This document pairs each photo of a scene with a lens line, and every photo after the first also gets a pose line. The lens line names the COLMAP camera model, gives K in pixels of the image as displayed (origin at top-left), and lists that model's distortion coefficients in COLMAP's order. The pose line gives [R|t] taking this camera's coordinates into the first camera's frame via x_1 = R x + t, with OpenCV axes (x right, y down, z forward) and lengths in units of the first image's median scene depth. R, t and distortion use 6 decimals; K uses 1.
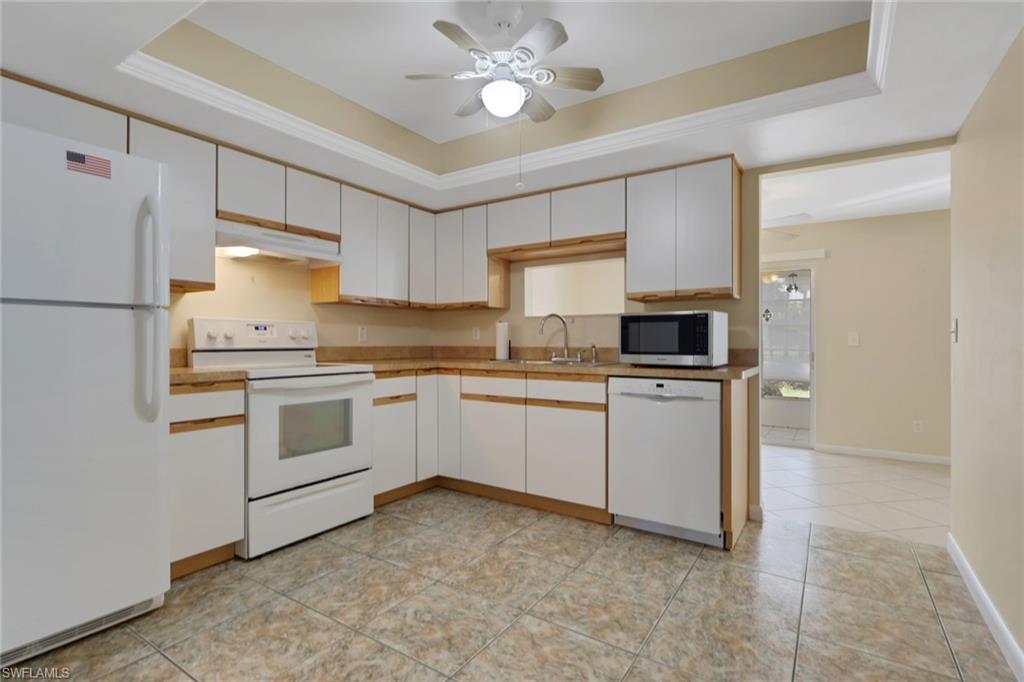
lens RADIAL K [[490.9, 0, 511.4], [0, 490.9, 336.2], [0, 0, 1]] dist [0.000034, 0.000092]
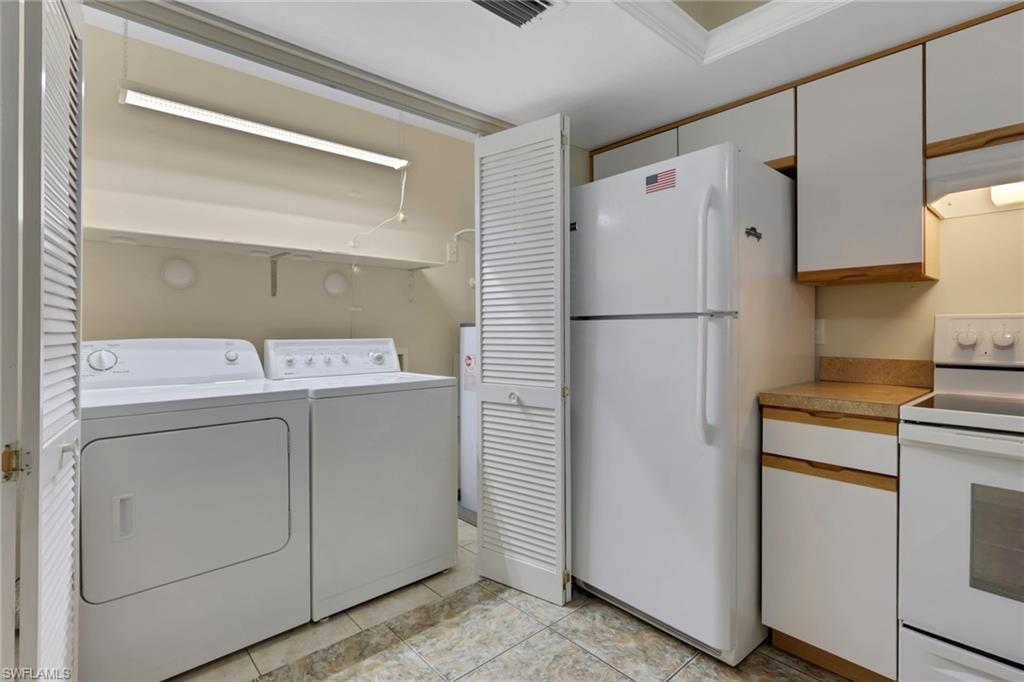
lens RADIAL K [[490.9, 0, 511.4], [0, 490.9, 336.2], [0, 0, 1]] dist [0.000034, 0.000092]
pose [[-0.263303, 0.005203, -0.964699, 0.148780], [0.010111, 0.999945, 0.002634, -0.018475], [0.964660, -0.009061, -0.263341, 0.638535]]
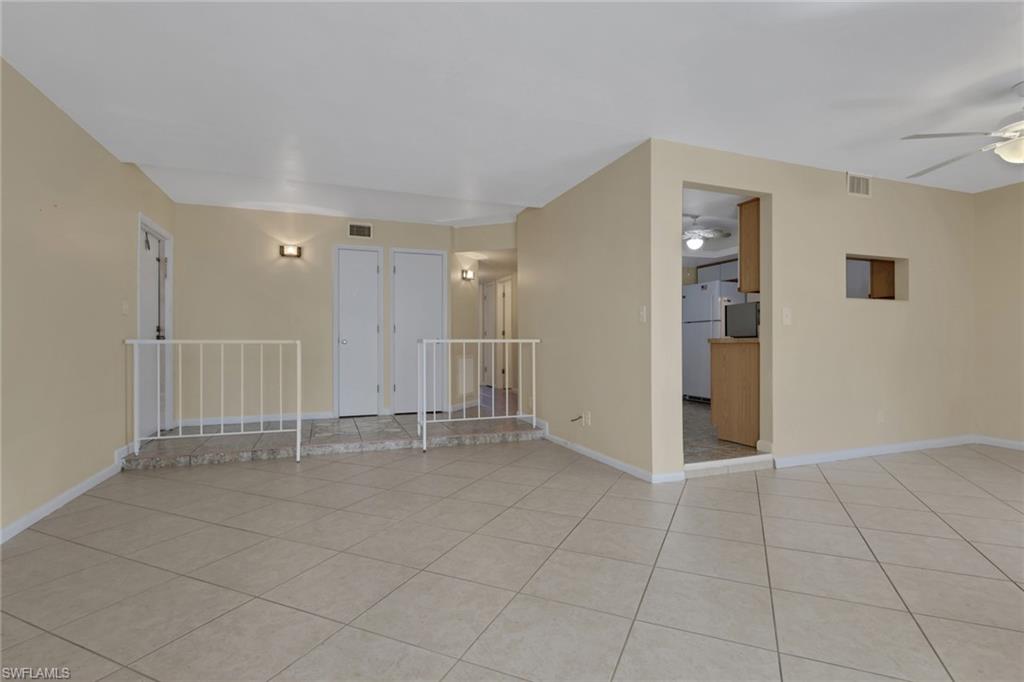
lens RADIAL K [[490.6, 0, 517.1], [0, 490.6, 344.3], [0, 0, 1]] dist [-0.002442, -0.000706]
pose [[-0.583591, -0.005509, -0.812029, 2.263271], [0.006112, 0.999919, -0.011176, 0.108952], [0.812025, -0.011486, -0.583510, 1.405228]]
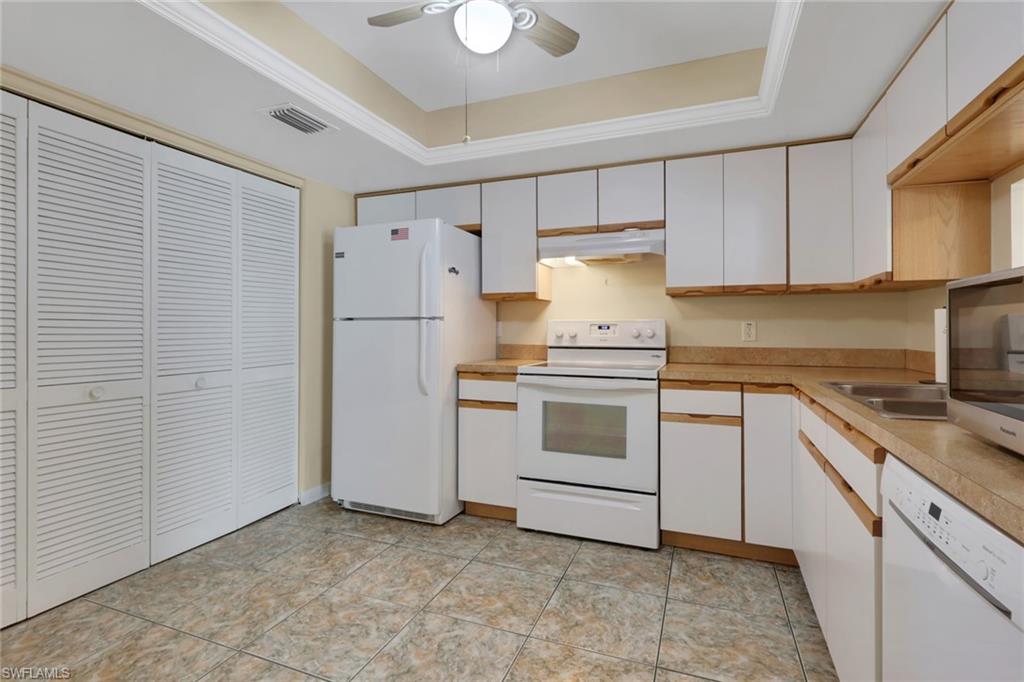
lens RADIAL K [[490.4, 0, 512.6], [0, 490.4, 327.8], [0, 0, 1]] dist [-0.005388, -0.000675]
pose [[0.202423, -0.006957, -0.979273, 0.551554], [0.009608, 0.999941, -0.005117, -0.014213], [0.979251, -0.008373, 0.202478, 0.683597]]
